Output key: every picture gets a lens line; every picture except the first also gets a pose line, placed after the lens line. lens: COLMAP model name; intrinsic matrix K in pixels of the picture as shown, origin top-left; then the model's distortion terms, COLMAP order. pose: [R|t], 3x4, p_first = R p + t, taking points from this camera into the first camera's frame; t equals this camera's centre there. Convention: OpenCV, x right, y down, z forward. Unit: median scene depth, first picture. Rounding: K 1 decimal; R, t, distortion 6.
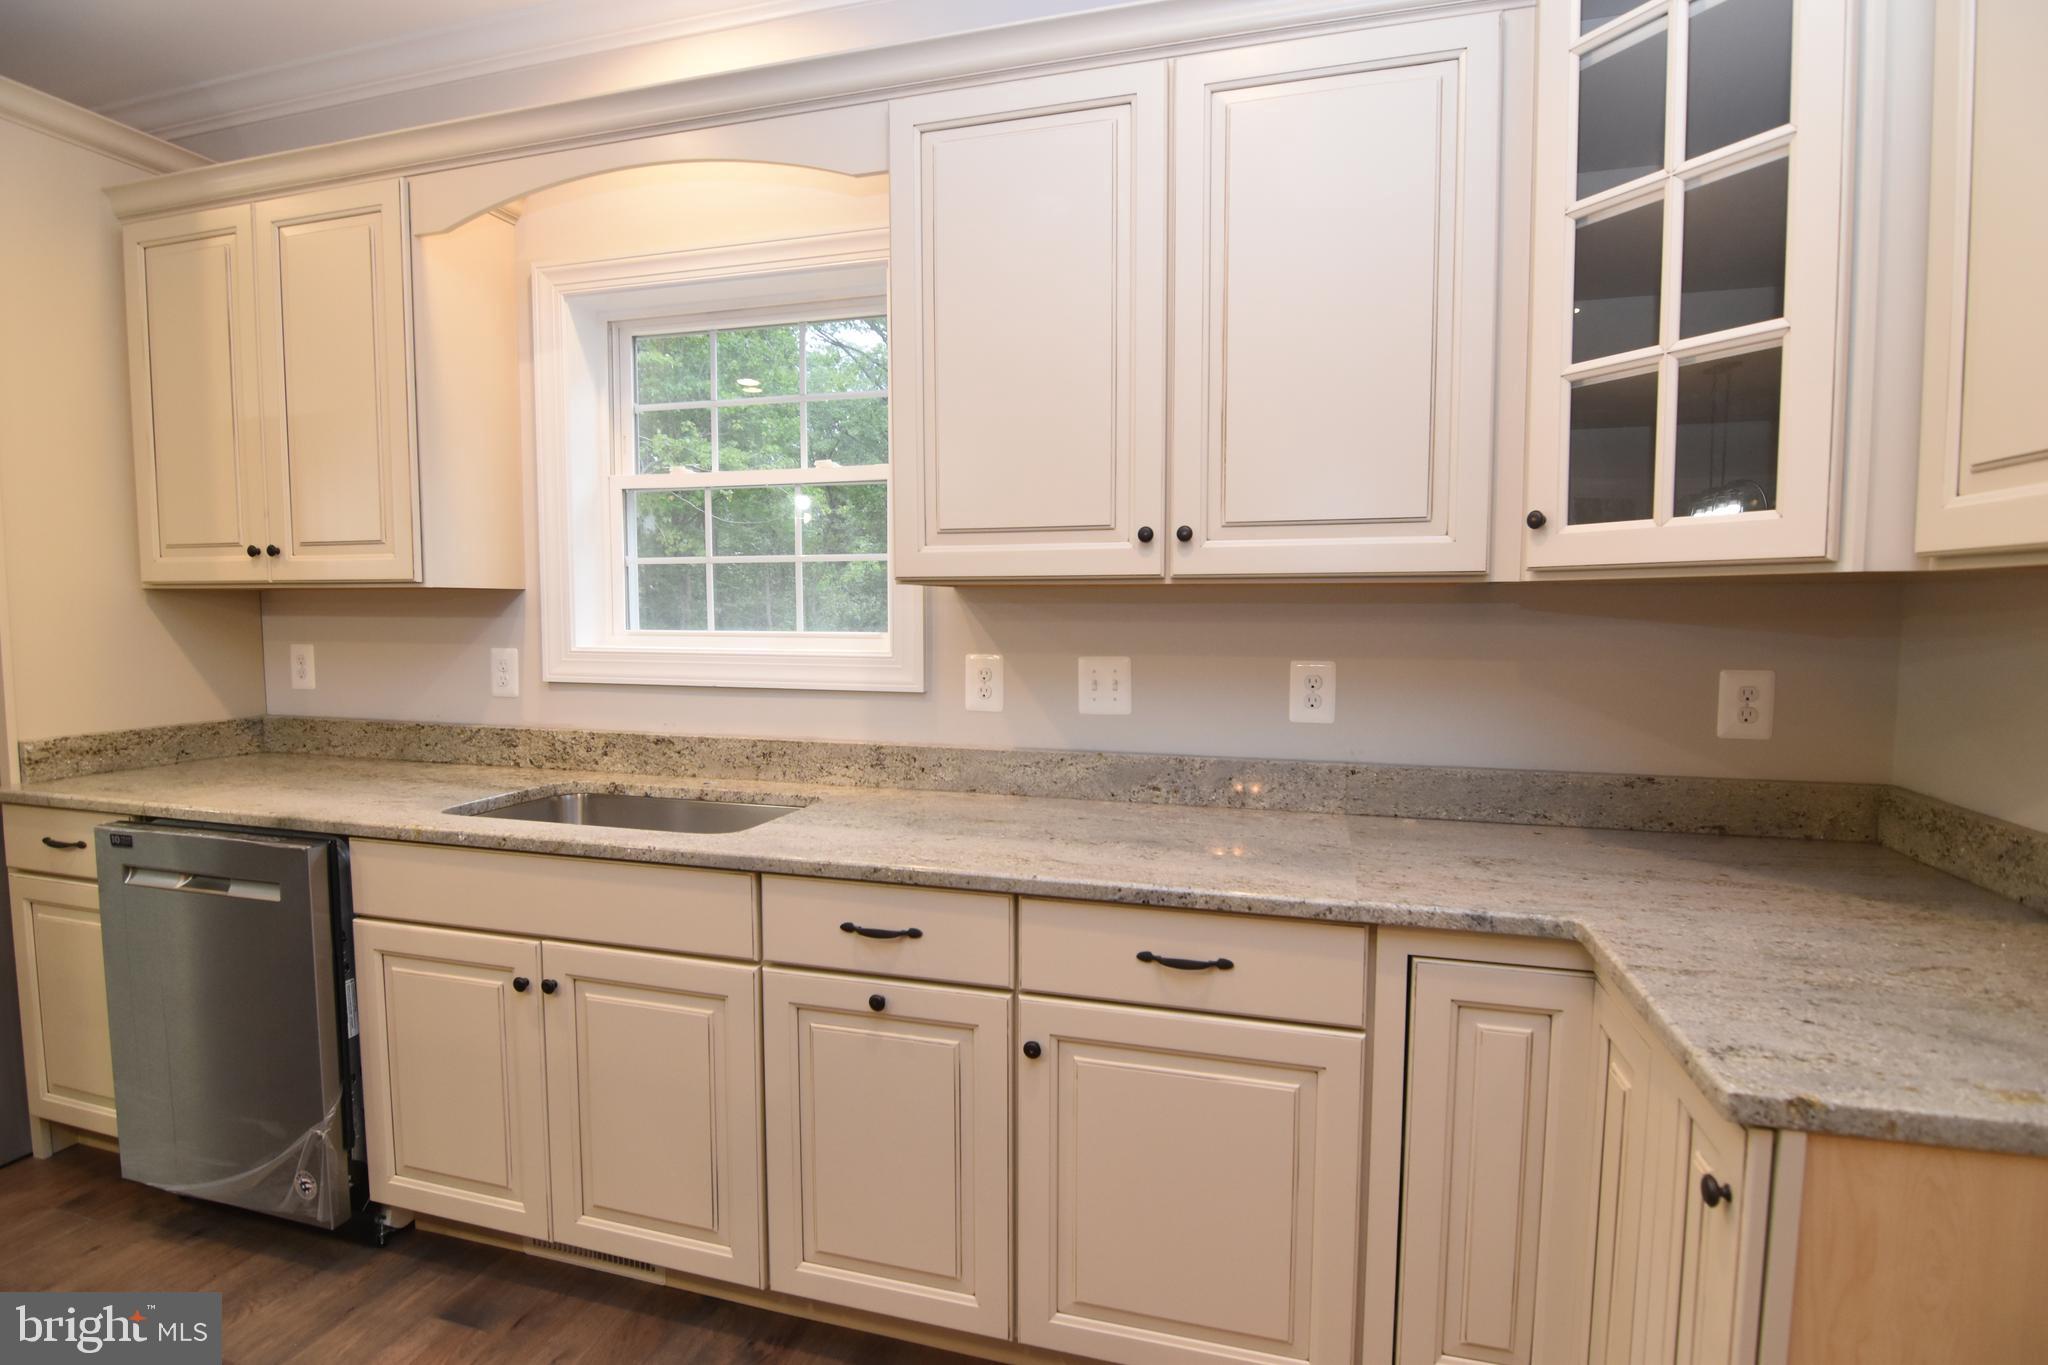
lens RADIAL K [[987.1, 0, 1030.1], [0, 987.1, 681.9], [0, 0, 1]] dist [-0.007127, -0.009616]
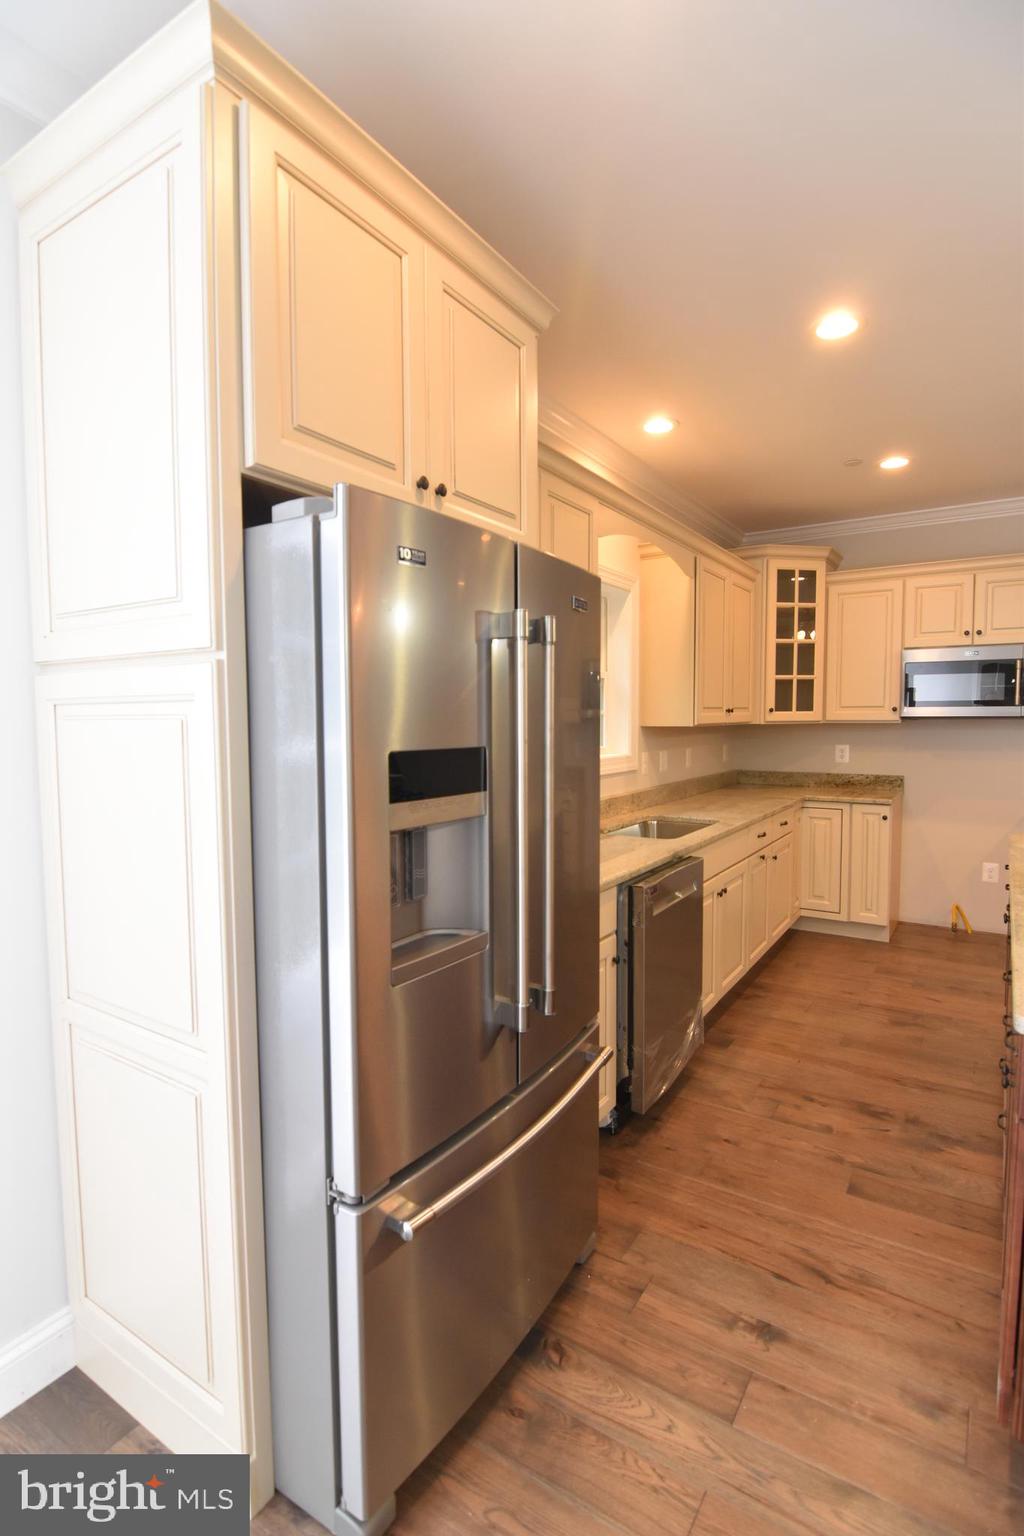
lens RADIAL K [[740.3, 0, 512.0], [0, 740.3, 768.0], [0, 0, 1]] dist [-0.007127, -0.009616]
pose [[0.297002, -0.071123, 0.952224, -2.394732], [0.080410, 0.995543, 0.049279, -0.135409], [-0.951485, 0.061933, 0.301397, 0.925826]]
